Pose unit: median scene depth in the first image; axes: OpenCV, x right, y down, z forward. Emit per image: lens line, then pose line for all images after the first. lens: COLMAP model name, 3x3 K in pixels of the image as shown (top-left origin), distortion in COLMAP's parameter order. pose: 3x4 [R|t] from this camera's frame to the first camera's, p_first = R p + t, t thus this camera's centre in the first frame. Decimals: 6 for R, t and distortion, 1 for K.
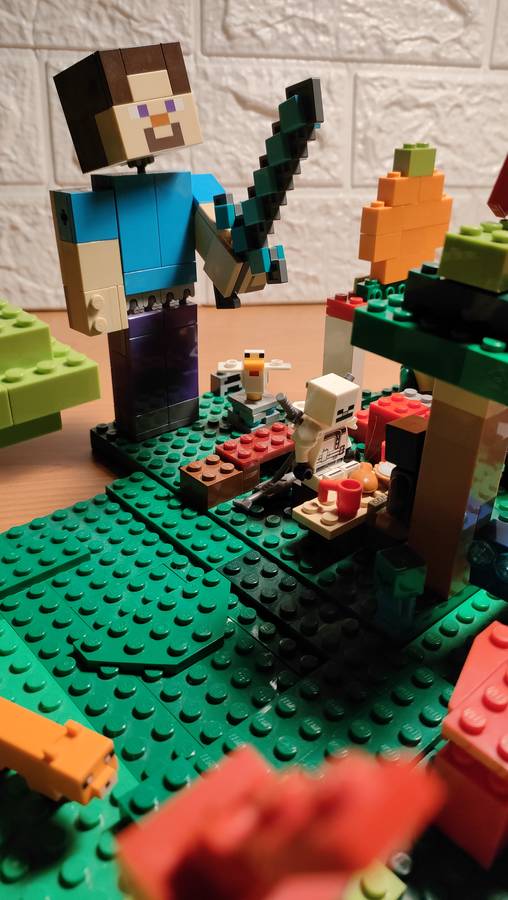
lens RADIAL K [[696.6, 0, 253.4], [0, 696.6, 494.6], [0, 0, 1]] dist [-0.004561, -0.009380]
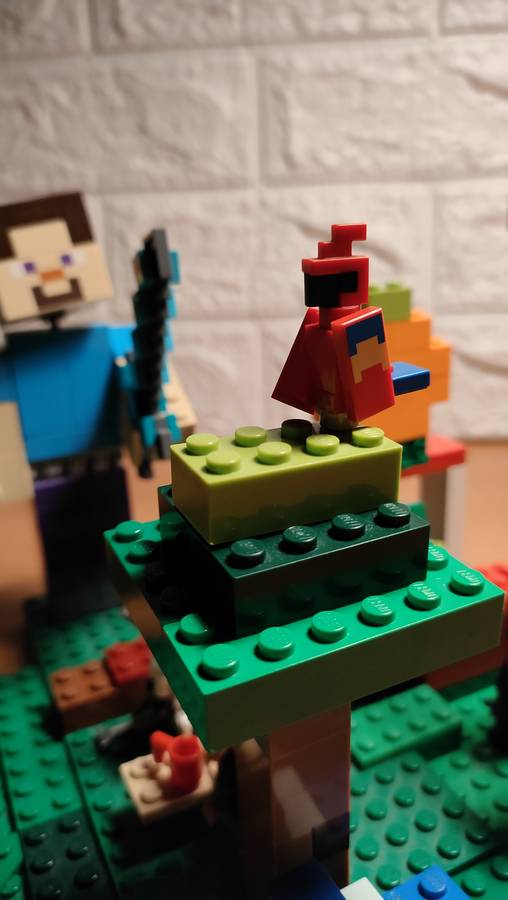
lens RADIAL K [[732.7, 0, 255.9], [0, 732.7, 477.0], [0, 0, 1]] dist [-0.005206, -0.004508]
pose [[0.956784, 0.040680, -0.287940, 0.363795], [-0.088273, 0.984075, -0.154288, -0.156758], [0.277078, 0.173037, 0.945138, 0.223699]]
